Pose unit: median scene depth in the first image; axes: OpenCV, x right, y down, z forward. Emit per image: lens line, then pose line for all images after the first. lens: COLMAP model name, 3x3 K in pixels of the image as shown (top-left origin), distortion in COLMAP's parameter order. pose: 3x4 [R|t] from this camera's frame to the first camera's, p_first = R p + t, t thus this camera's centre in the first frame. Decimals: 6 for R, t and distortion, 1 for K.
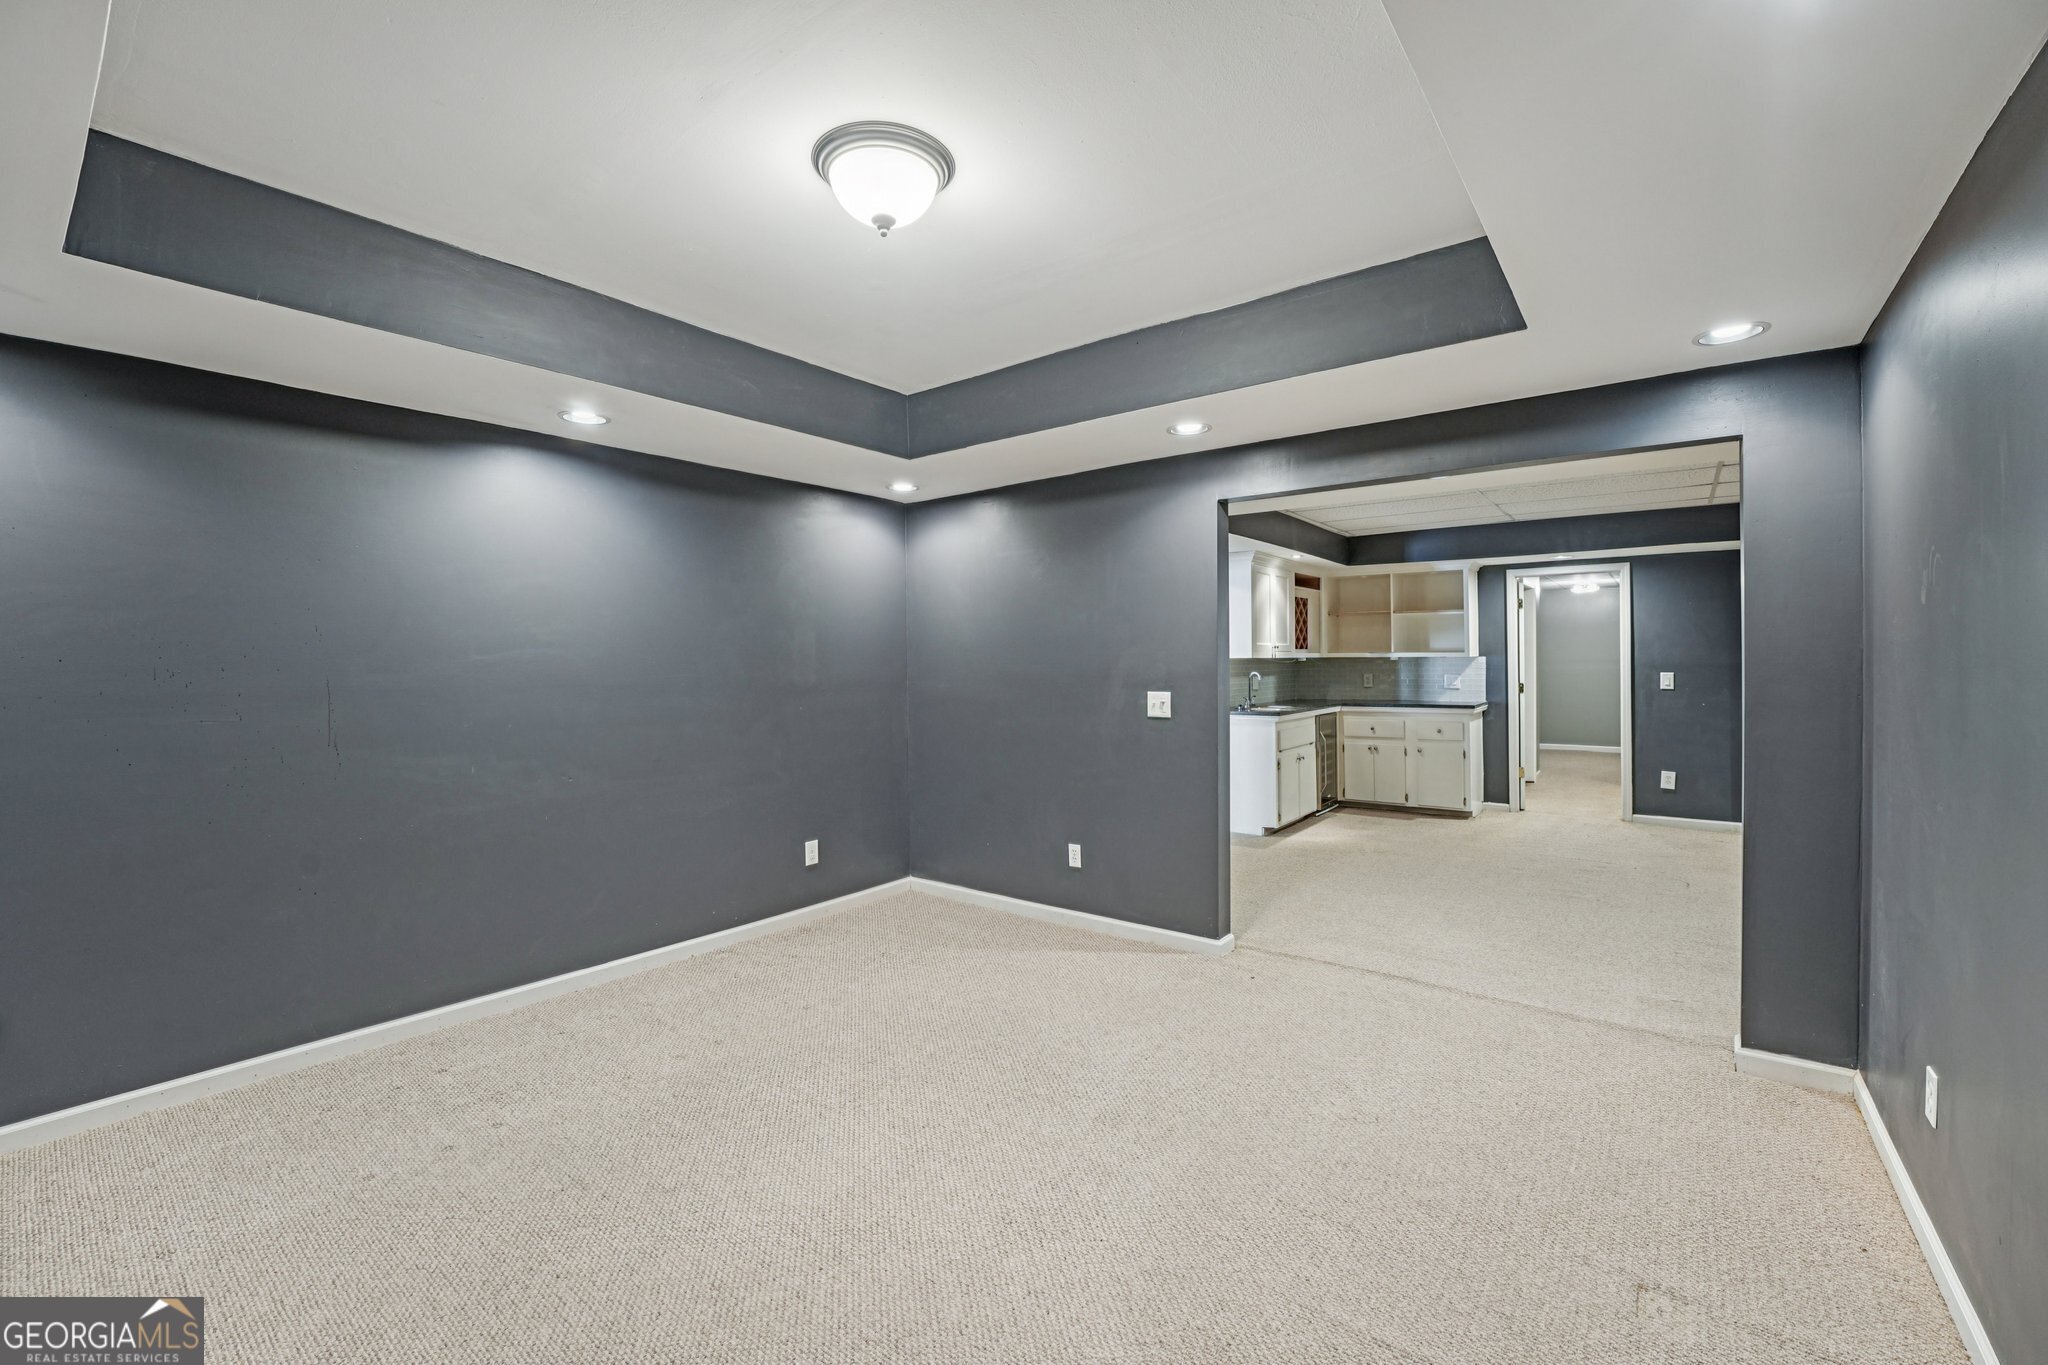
lens RADIAL K [[843.2, 0, 1024.5], [0, 843.2, 666.1], [0, 0, 1]] dist [-0.021643, 0.002360]
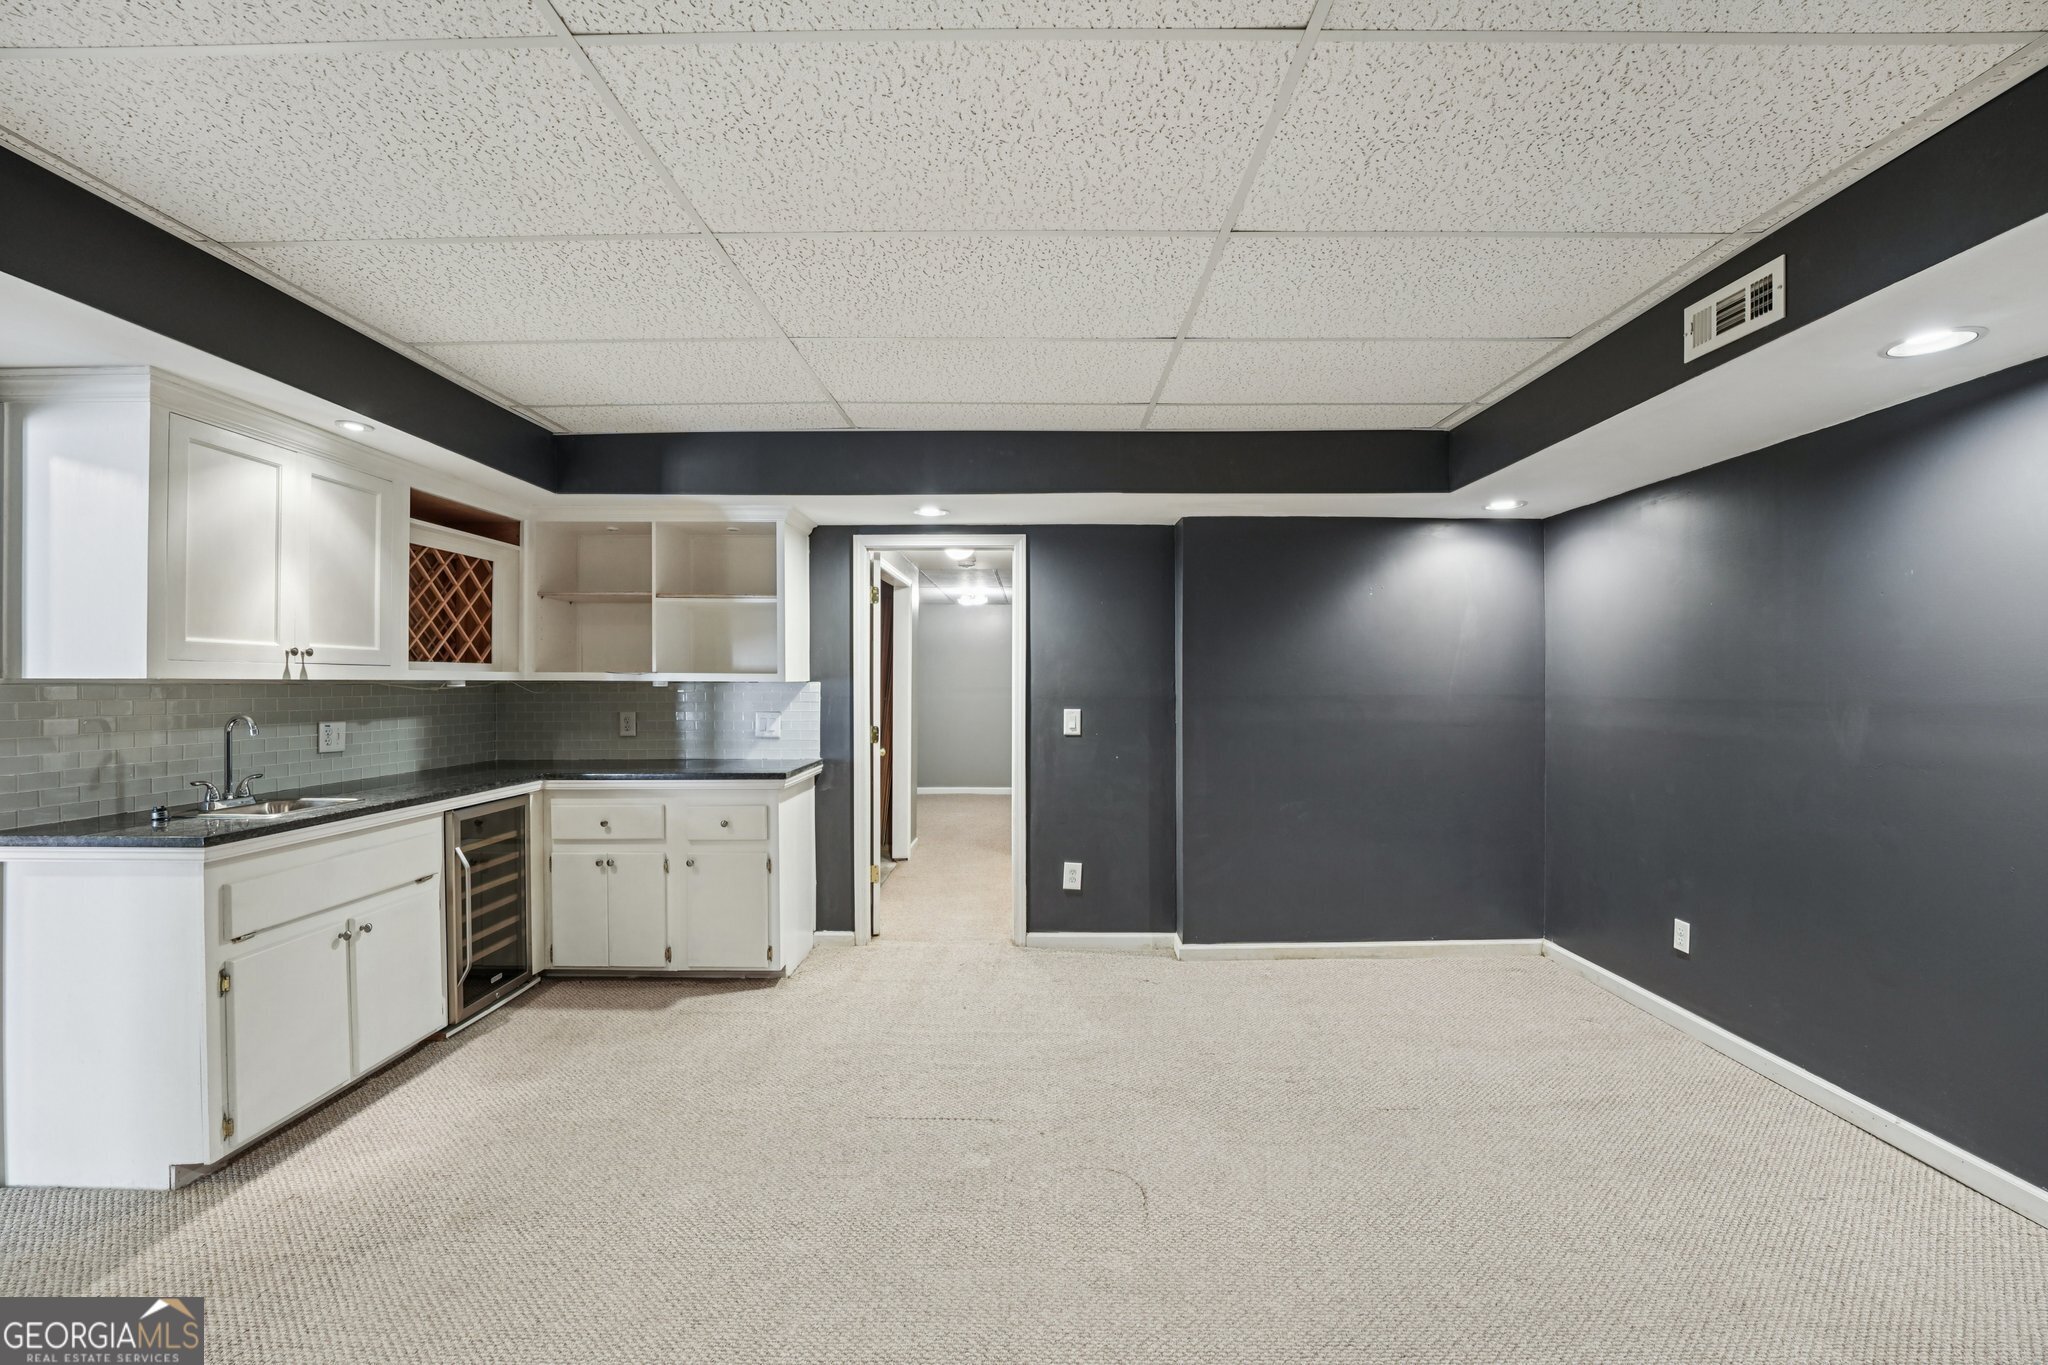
lens RADIAL K [[843.2, 0, 1030.5], [0, 843.2, 679.2], [0, 0, 1]] dist [-0.021643, 0.002360]
pose [[0.795591, 0.012823, 0.605699, 0.314260], [-0.006198, 0.999896, -0.013028, -0.006470], [-0.605803, 0.006611, 0.795588, 0.449111]]
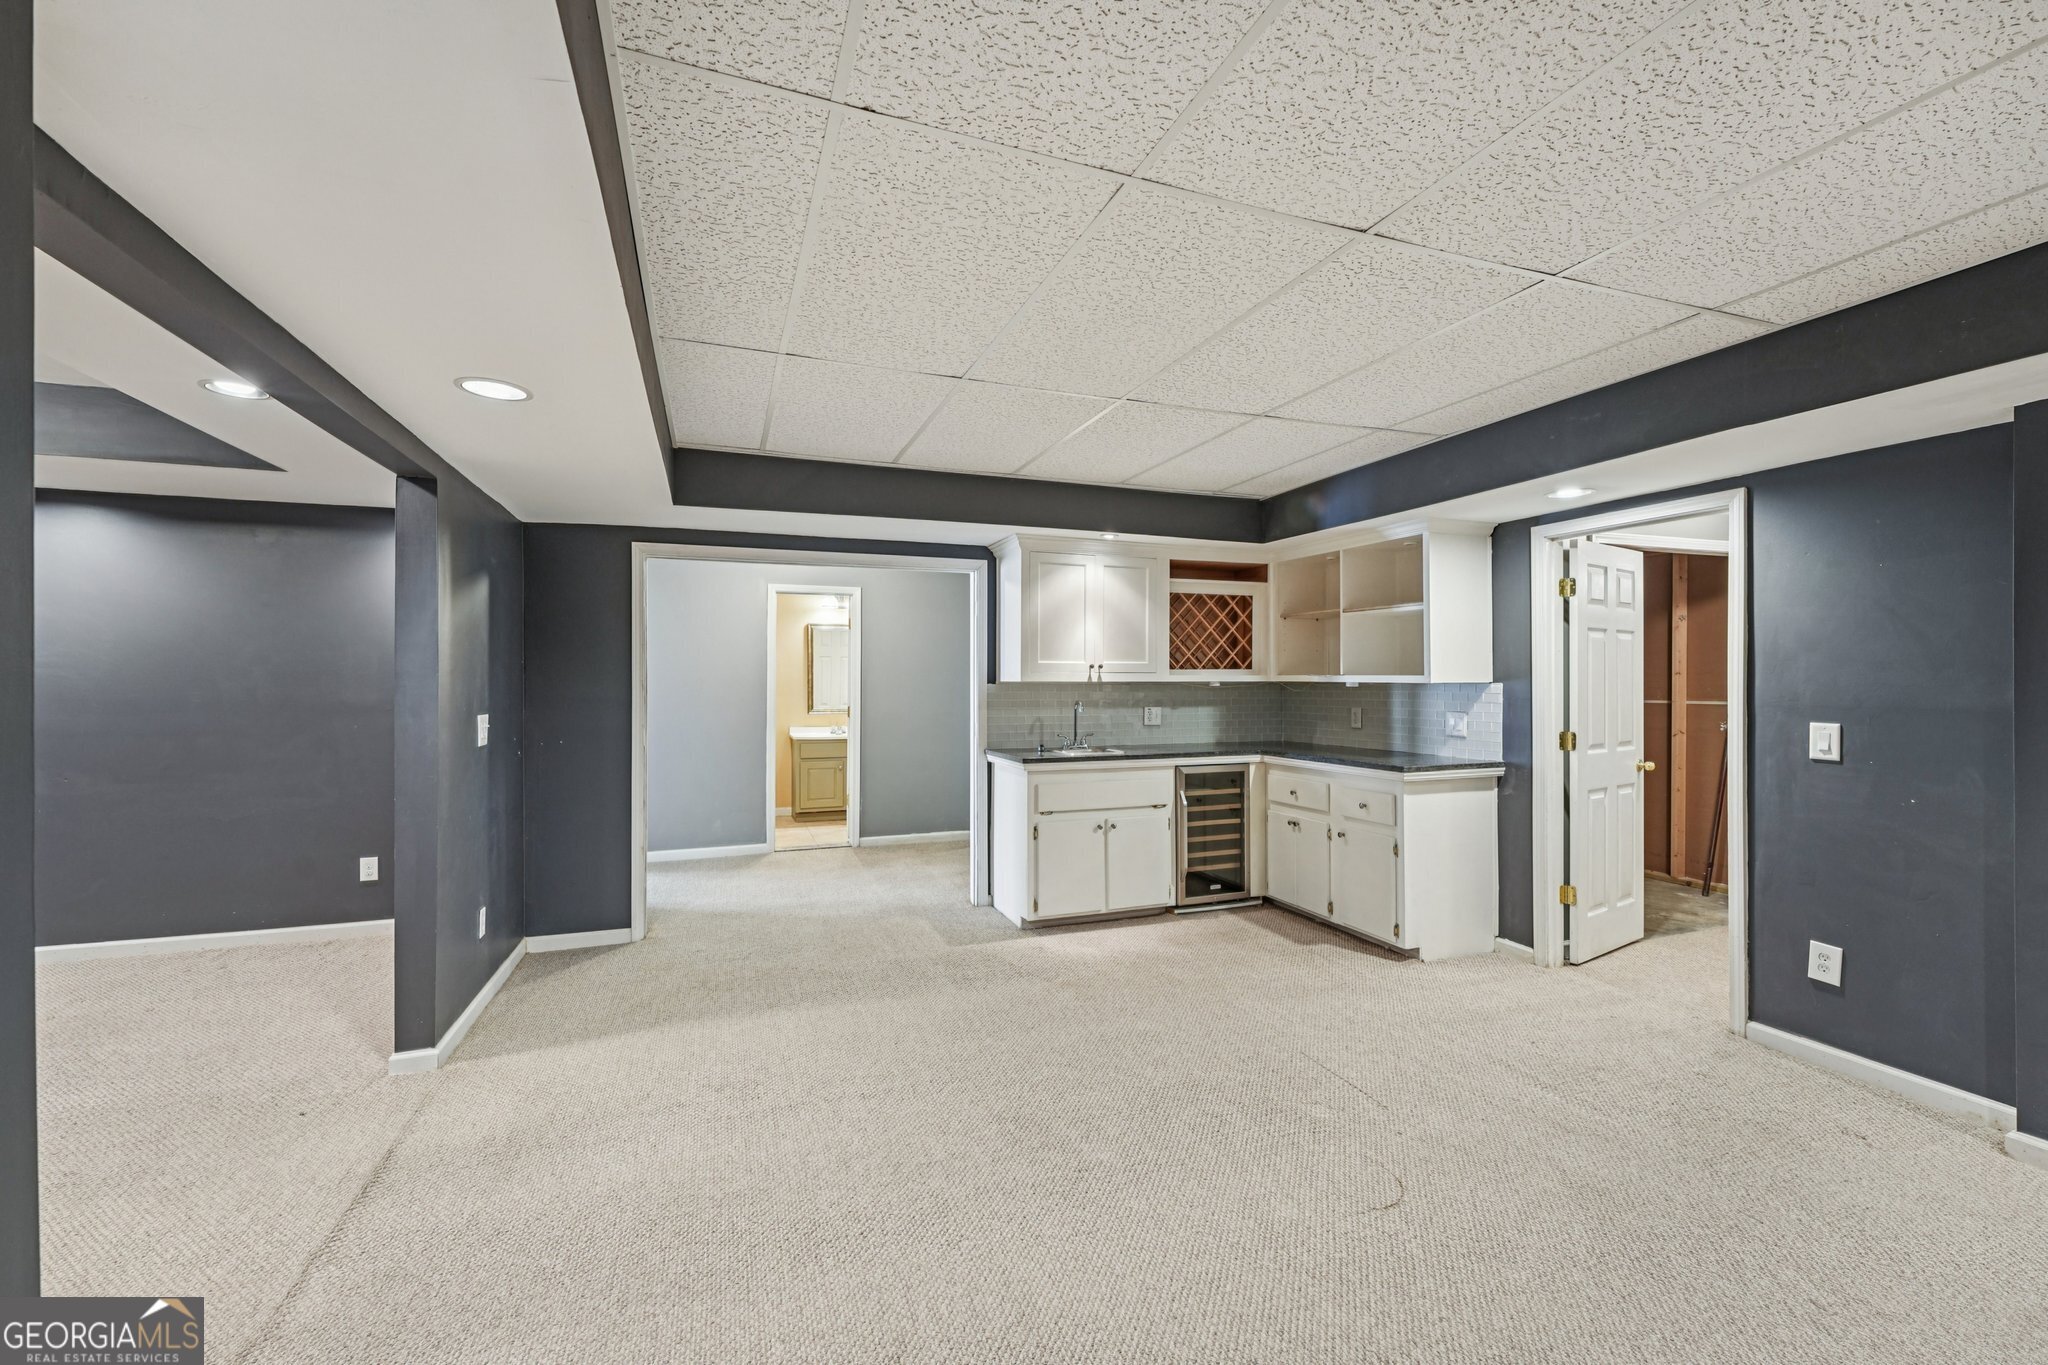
lens RADIAL K [[843.2, 0, 987.7], [0, 843.2, 668.5], [0, 0, 1]] dist [-0.021643, 0.002360]
pose [[0.823808, 0.002513, -0.566863, 0.588970], [-0.009414, 0.999913, -0.009249, -0.012587], [0.566790, 0.012956, 0.823760, 0.335822]]
